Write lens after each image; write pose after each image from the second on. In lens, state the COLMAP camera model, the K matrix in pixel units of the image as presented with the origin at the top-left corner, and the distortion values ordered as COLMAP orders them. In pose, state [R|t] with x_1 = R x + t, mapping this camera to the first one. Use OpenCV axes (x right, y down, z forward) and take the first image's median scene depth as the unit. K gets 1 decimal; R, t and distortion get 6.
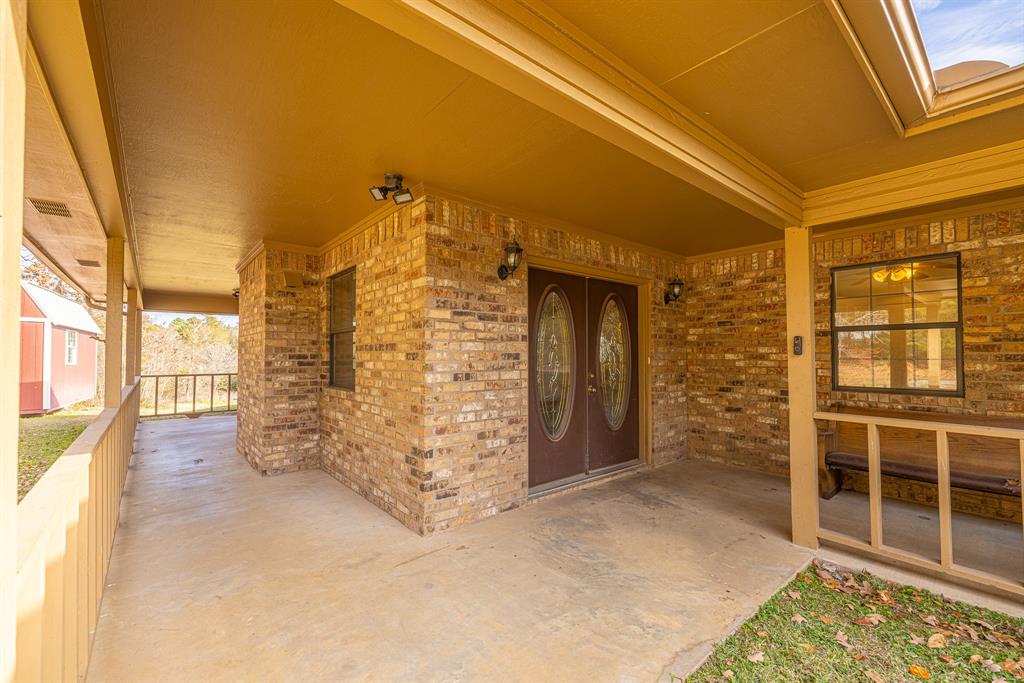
lens RADIAL K [[429.5, 0, 510.8], [0, 429.5, 343.1], [0, 0, 1]] dist [-0.000128, -0.000594]
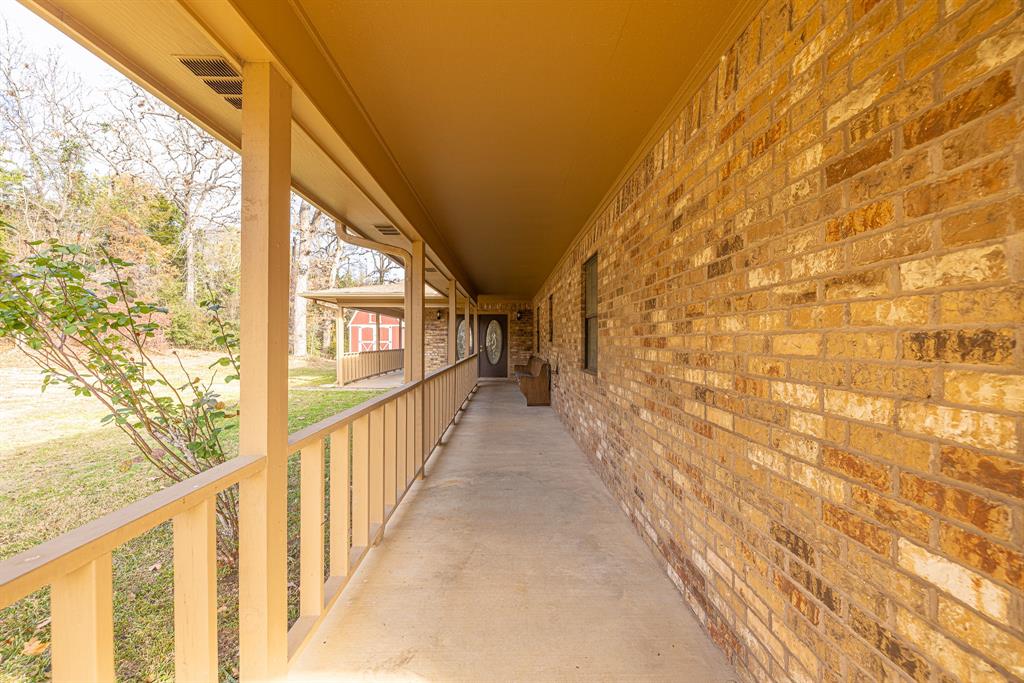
lens RADIAL K [[429.5, 0, 510.8], [0, 429.5, 343.1], [0, 0, 1]] dist [-0.000128, -0.000594]
pose [[0.776237, 0.006821, -0.630404, 2.777656], [0.012948, 0.999558, 0.026759, -0.031123], [0.630308, -0.028934, 0.775806, -1.509257]]
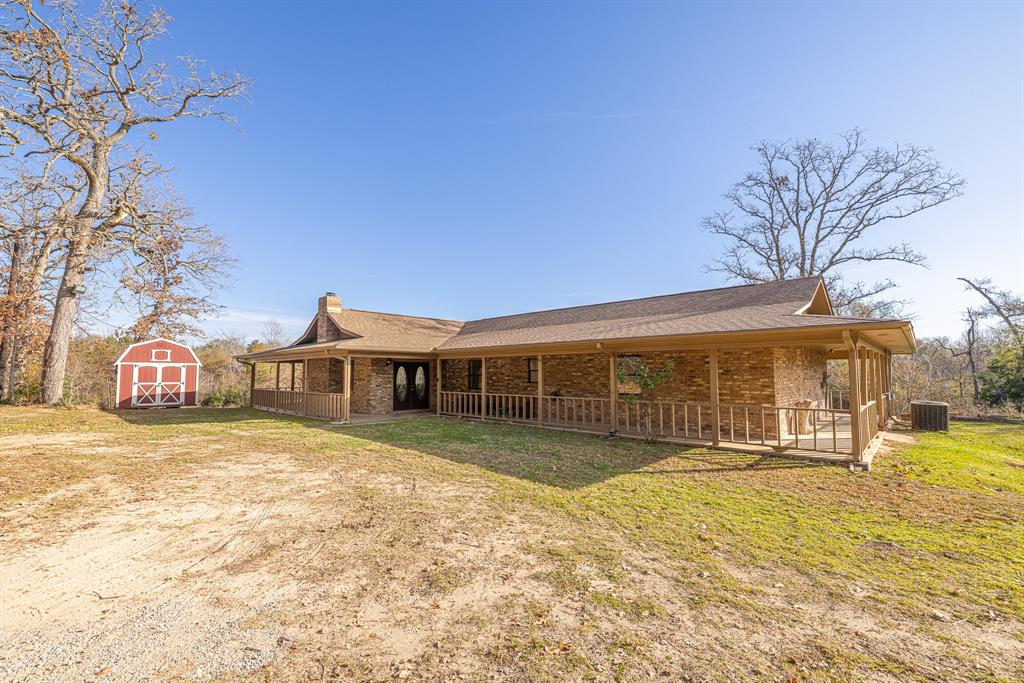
lens RADIAL K [[429.5, 0, 510.8], [0, 429.5, 343.1], [0, 0, 1]] dist [-0.000128, -0.000594]
pose [[0.990763, 0.008069, 0.135362, 0.681855], [-0.001938, 0.998969, -0.045363, -0.179949], [-0.135589, 0.044682, 0.989757, -3.865240]]
